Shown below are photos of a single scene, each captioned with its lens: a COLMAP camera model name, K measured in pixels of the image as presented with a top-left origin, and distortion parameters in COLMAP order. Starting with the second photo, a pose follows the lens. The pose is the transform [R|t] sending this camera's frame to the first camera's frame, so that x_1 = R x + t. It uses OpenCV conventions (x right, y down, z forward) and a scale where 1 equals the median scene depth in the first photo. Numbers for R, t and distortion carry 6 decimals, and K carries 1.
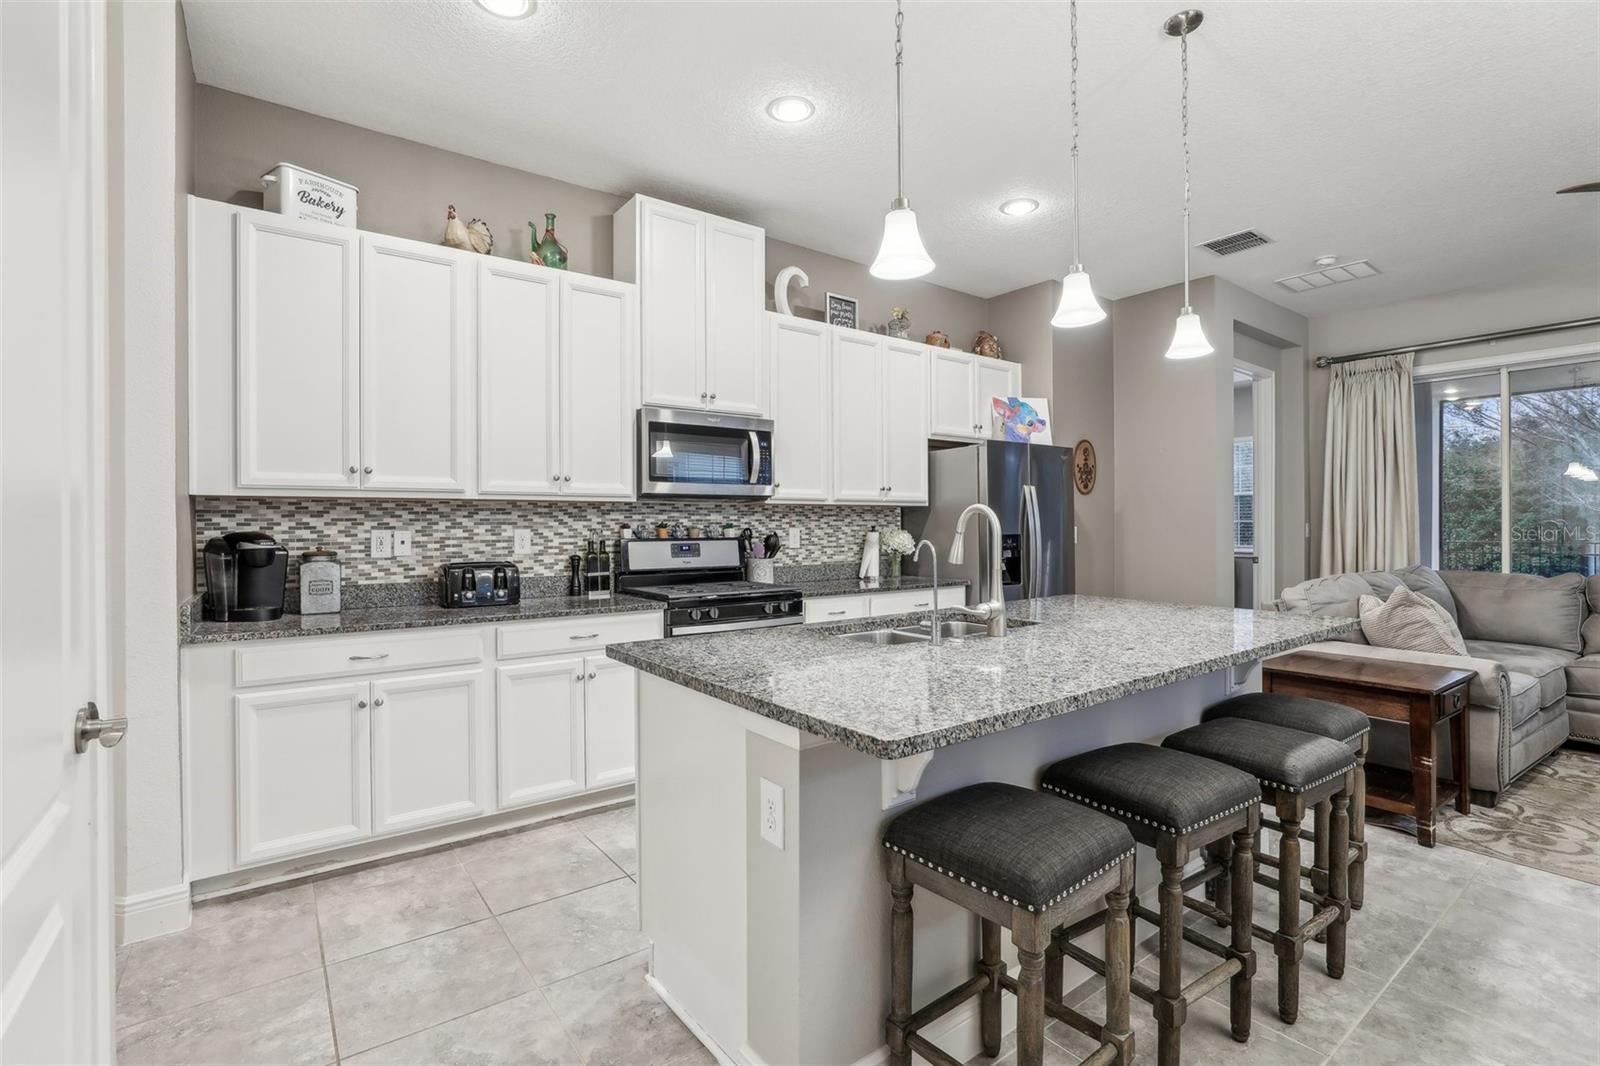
lens RADIAL K [[729.3, 0, 802.5], [0, 729.3, 530.1], [0, 0, 1]] dist [-0.036227, 0.013583]
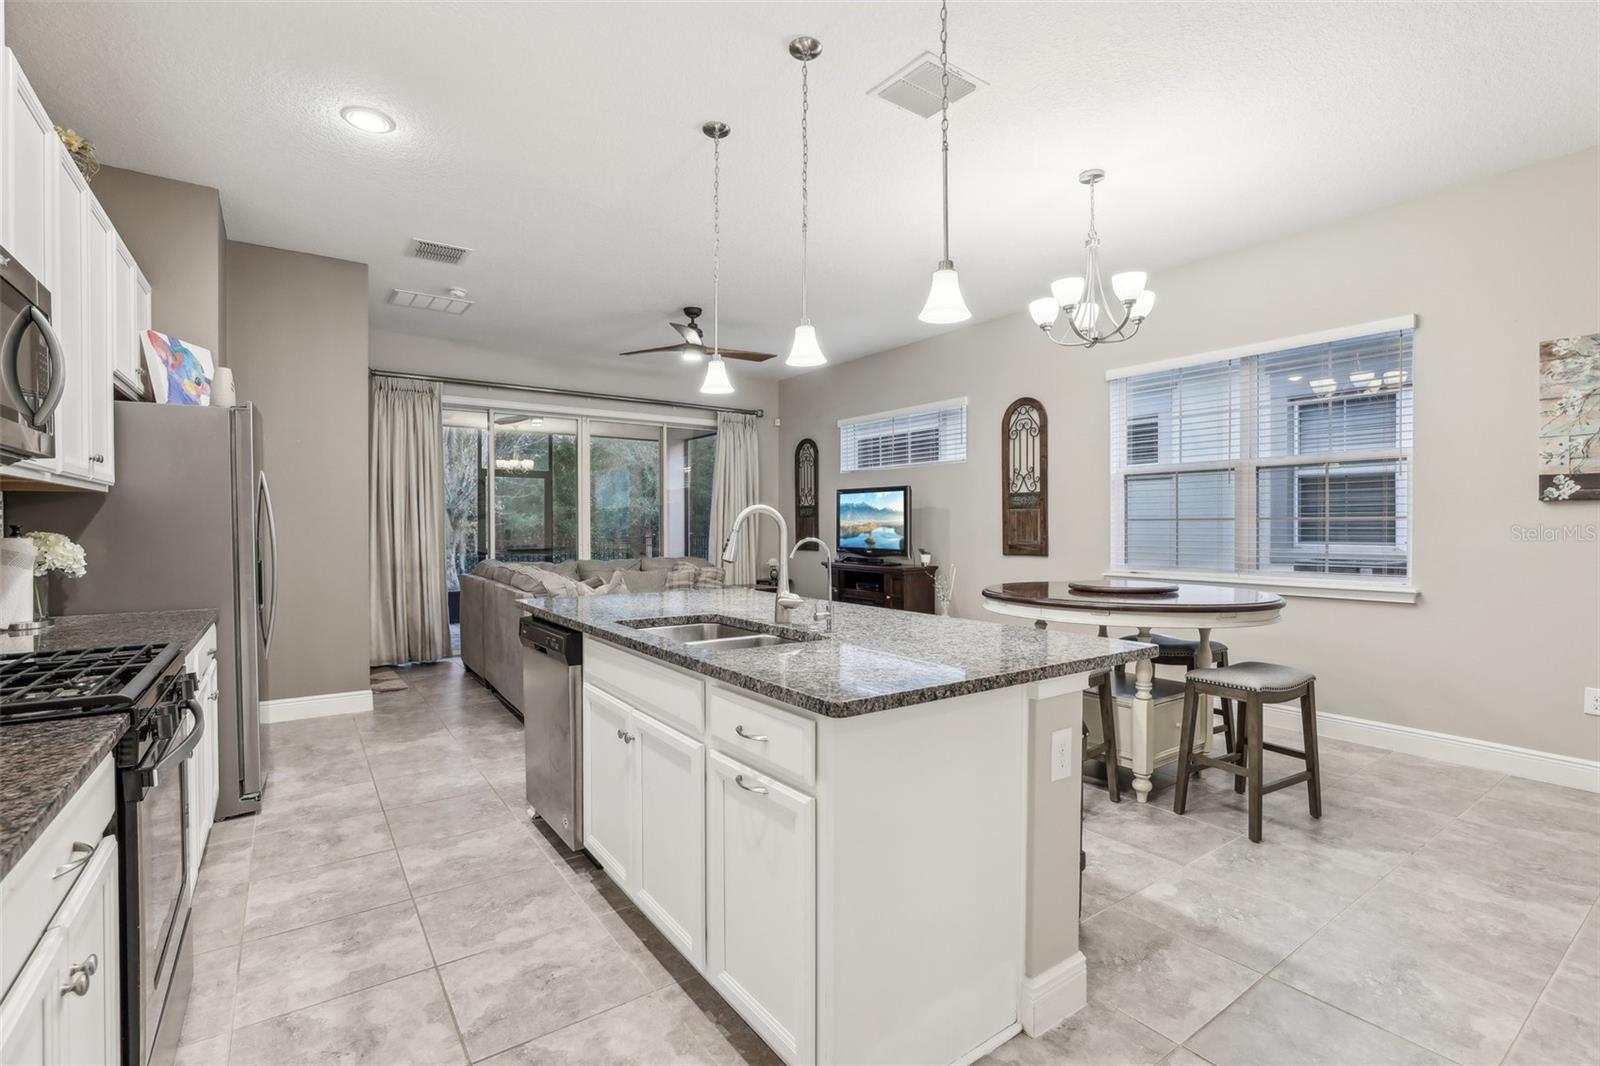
lens RADIAL K [[729.3, 0, 802.5], [0, 729.3, 530.1], [0, 0, 1]] dist [-0.036227, 0.013583]
pose [[0.024149, -0.001232, 0.999708, -0.509167], [0.006960, 0.999975, 0.001064, 0.000614], [-0.999684, 0.006932, 0.024157, 0.557701]]
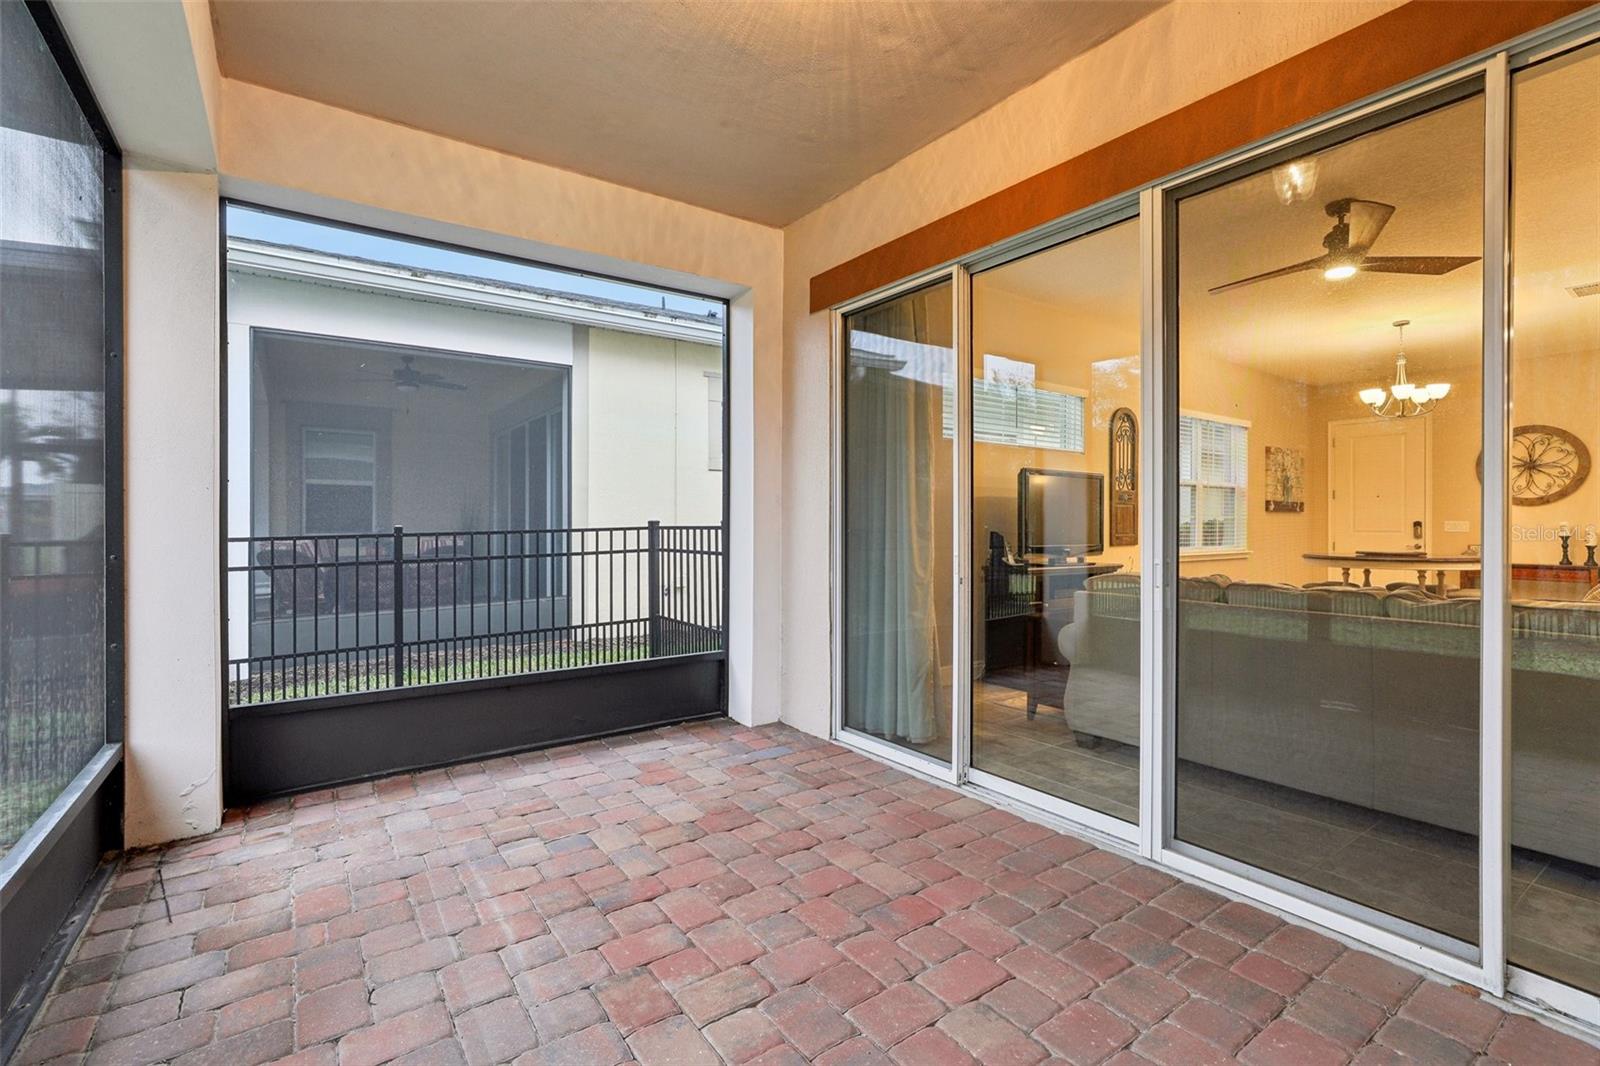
lens RADIAL K [[750.9, 0, 800.0], [0, 750.9, 533.0], [0, 0, 1]] dist [-0.033425, 0.027677]
pose [[-0.999703, 0.001358, 0.024335, 1.917261], [0.001690, 0.999906, 0.013616, 0.005570], [-0.024314, 0.013653, -0.999611, 2.058365]]
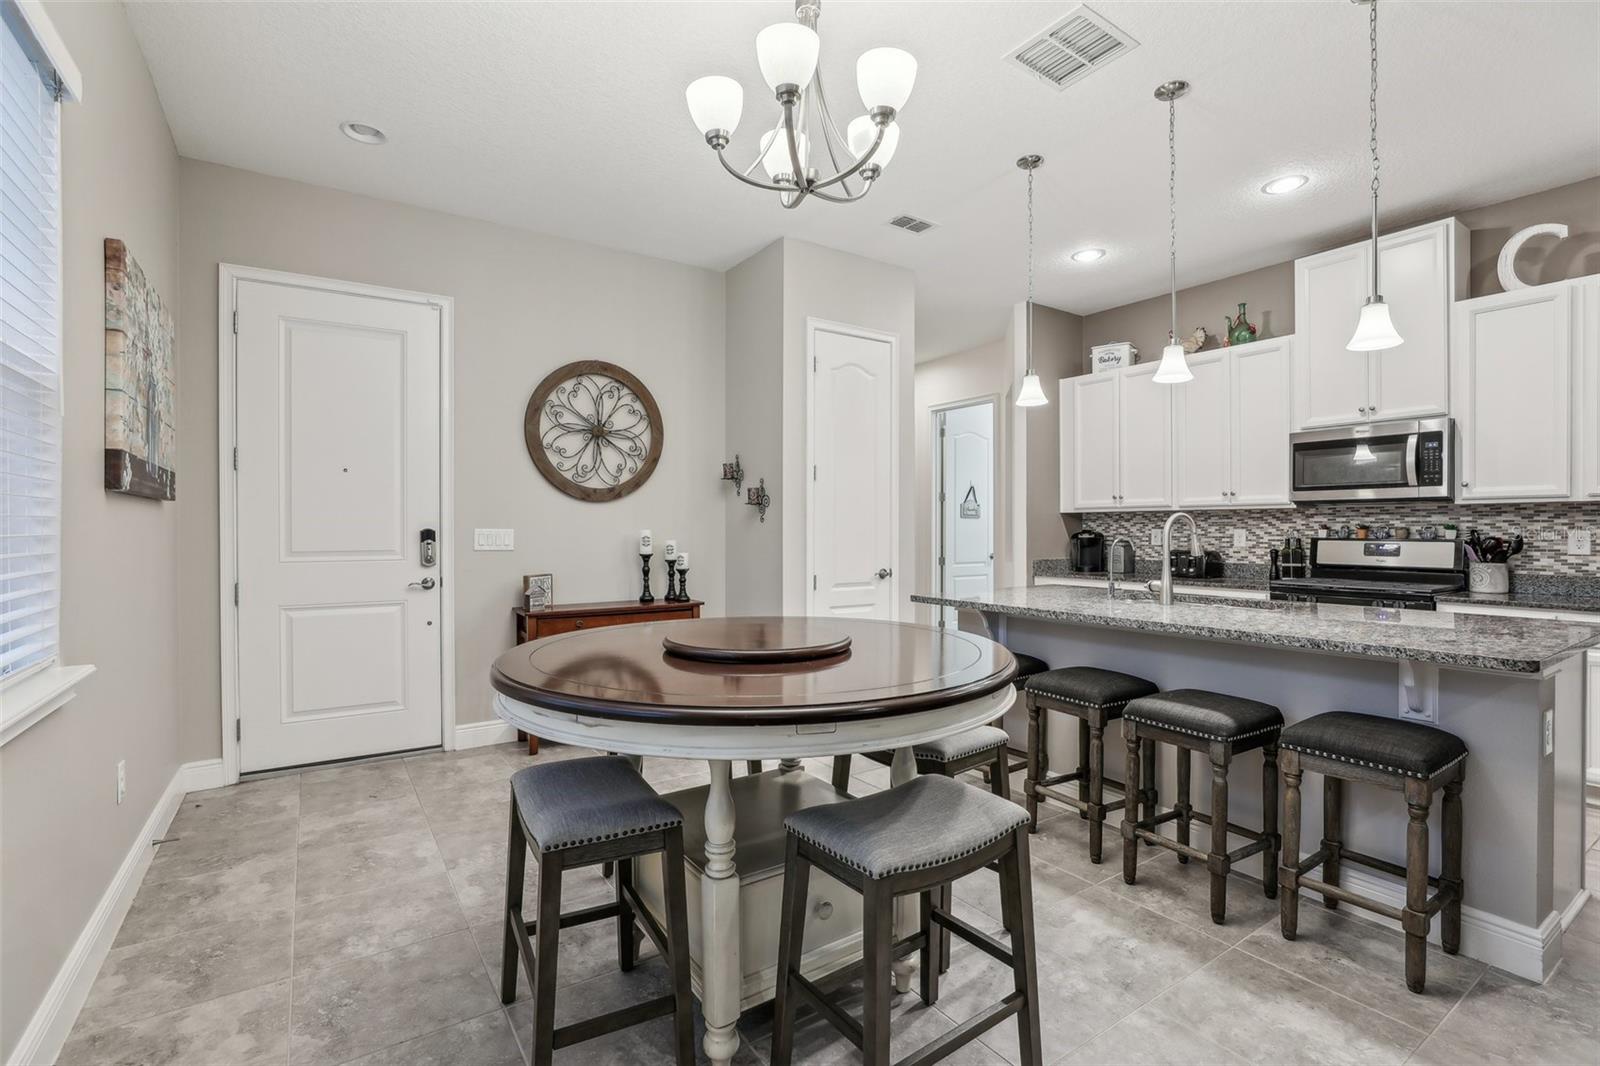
lens RADIAL K [[730.9, 0, 800.4], [0, 730.9, 531.7], [0, 0, 1]] dist [-0.036100, 0.014235]
pose [[-0.048187, 0.009304, -0.998795, 1.025578], [-0.005537, 0.999939, 0.009582, -0.004887], [0.998823, 0.005992, -0.048132, 0.203440]]
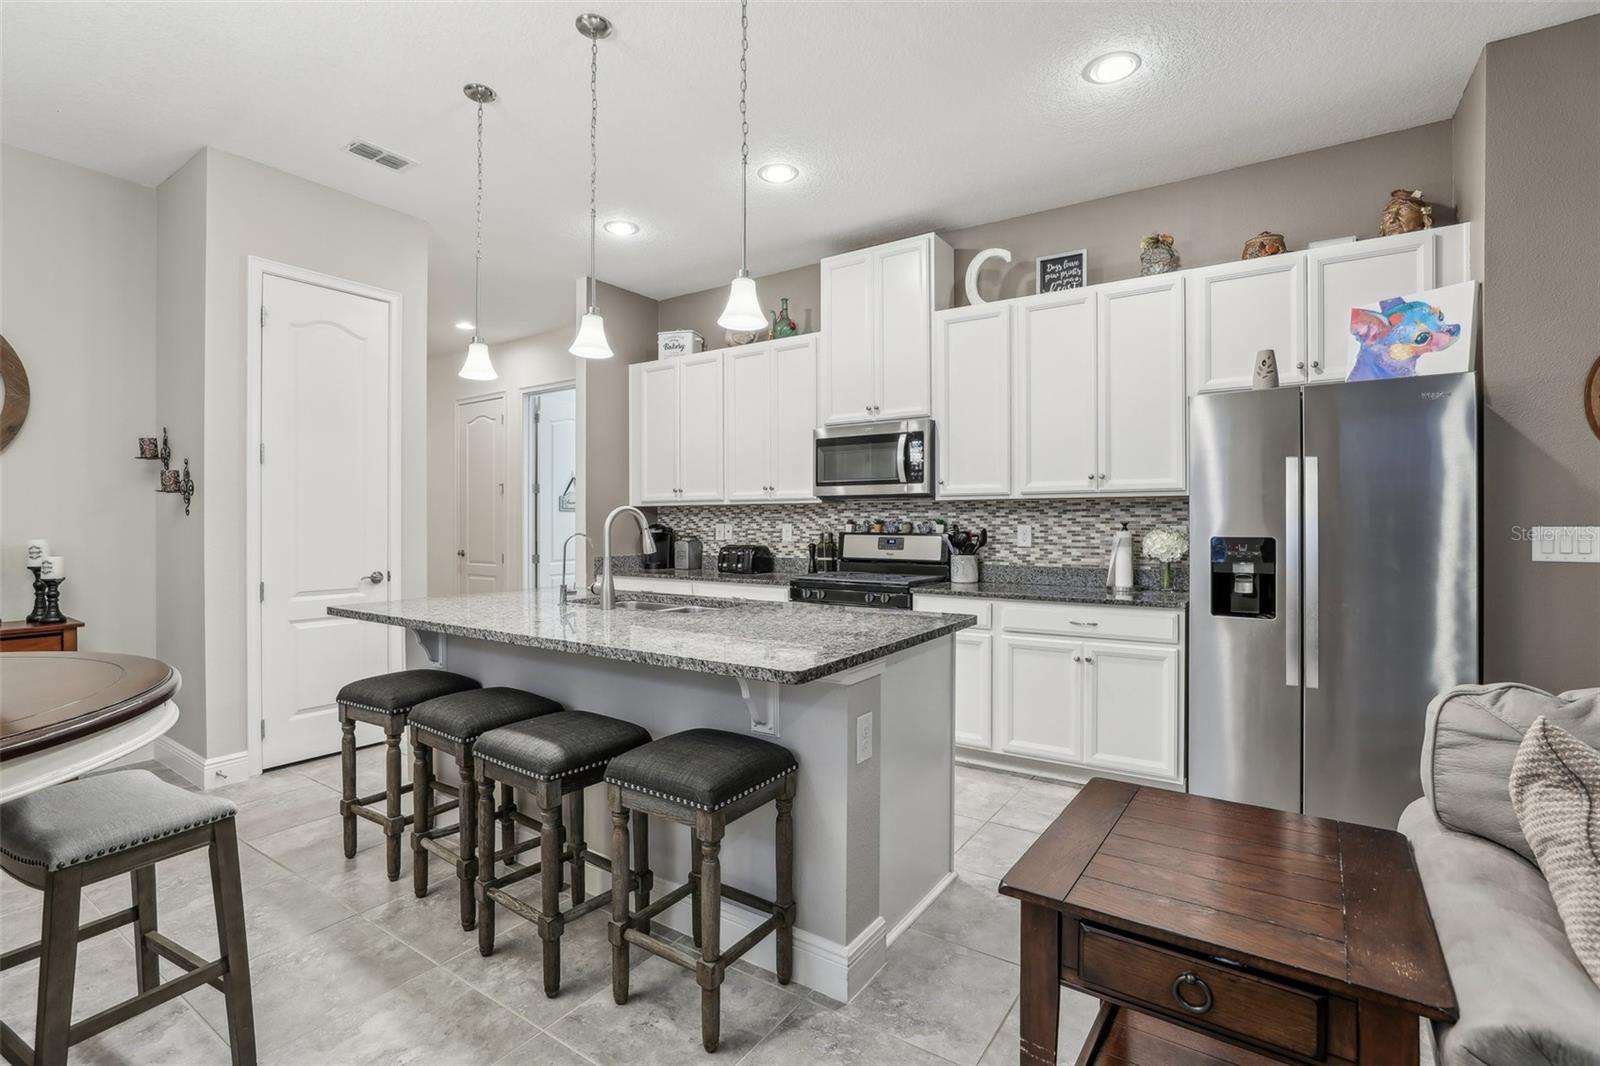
lens RADIAL K [[732.9, 0, 797.0], [0, 732.9, 523.4], [0, 0, 1]] dist [-0.034988, 0.013257]
pose [[0.328440, 0.006088, -0.944505, 0.940996], [-0.007103, 0.999967, 0.003975, -0.007719], [0.944498, 0.005403, 0.328472, 0.527041]]
